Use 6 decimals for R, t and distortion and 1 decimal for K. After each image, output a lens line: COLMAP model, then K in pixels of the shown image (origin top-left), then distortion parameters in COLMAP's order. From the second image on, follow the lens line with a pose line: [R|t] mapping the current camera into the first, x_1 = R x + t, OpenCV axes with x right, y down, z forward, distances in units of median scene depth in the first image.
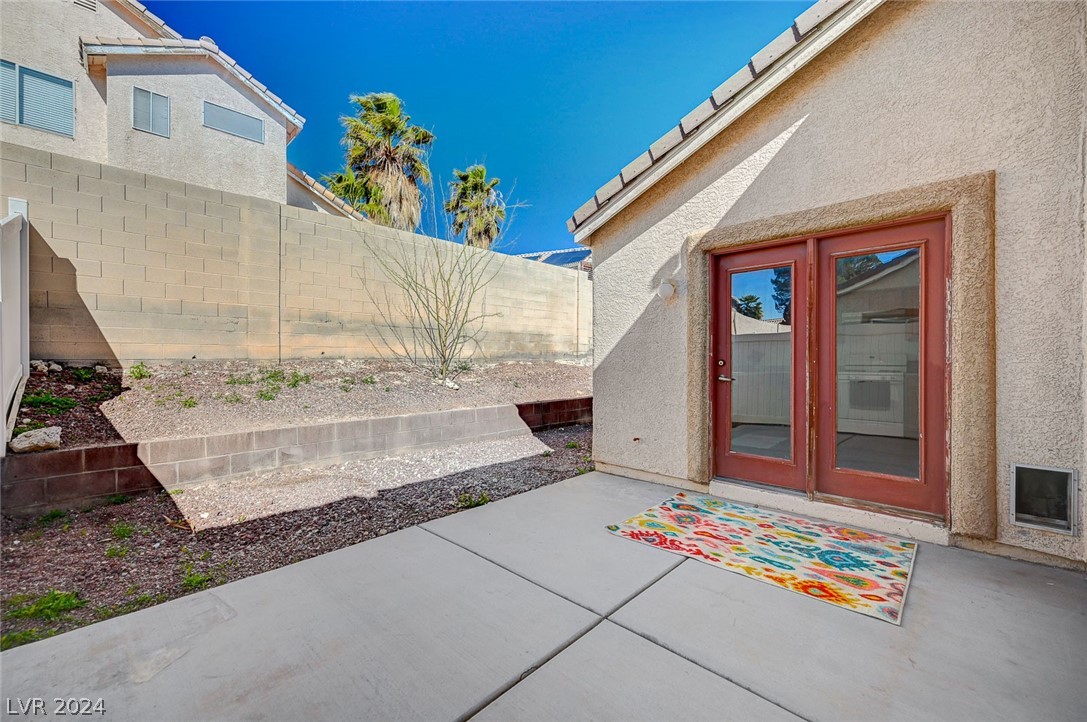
lens RADIAL K [[430.7, 0, 544.0], [0, 430.7, 359.6], [0, 0, 1]] dist [0.001422, 0.000003]
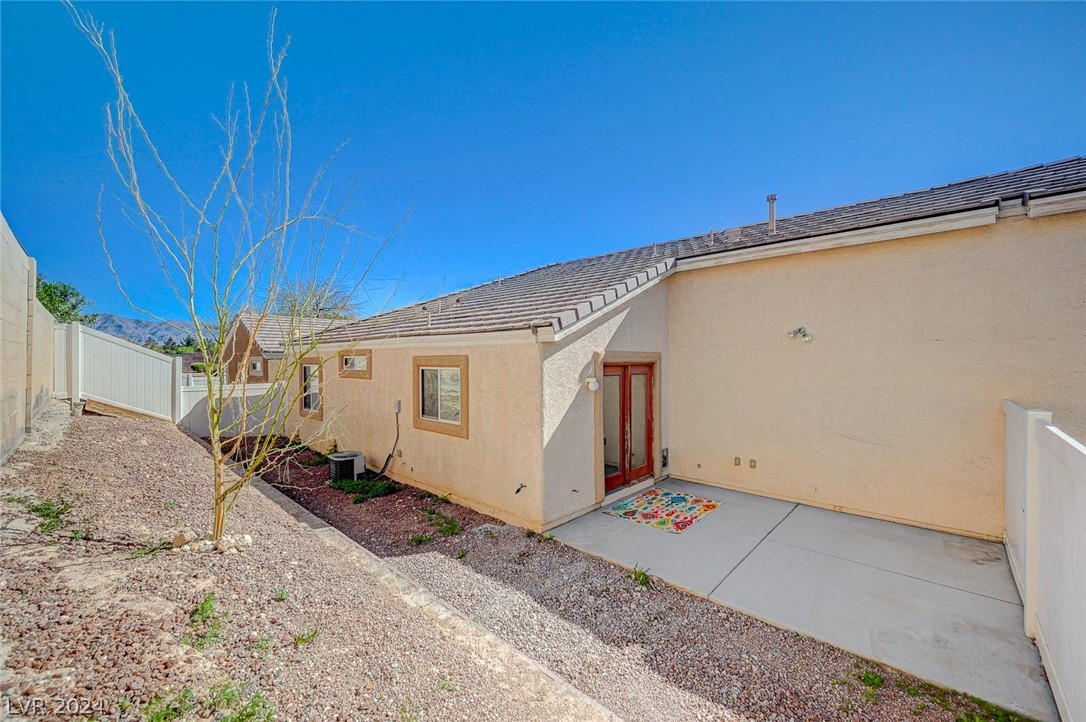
lens RADIAL K [[430.3, 0, 544.4], [0, 430.3, 360.9], [0, 0, 1]] dist [0.001422, 0.000003]
pose [[-0.019609, 0.001774, 0.999806, -1.641903], [0.002000, 0.999996, -0.001735, -0.325231], [-0.999806, 0.001965, -0.019612, 1.586950]]
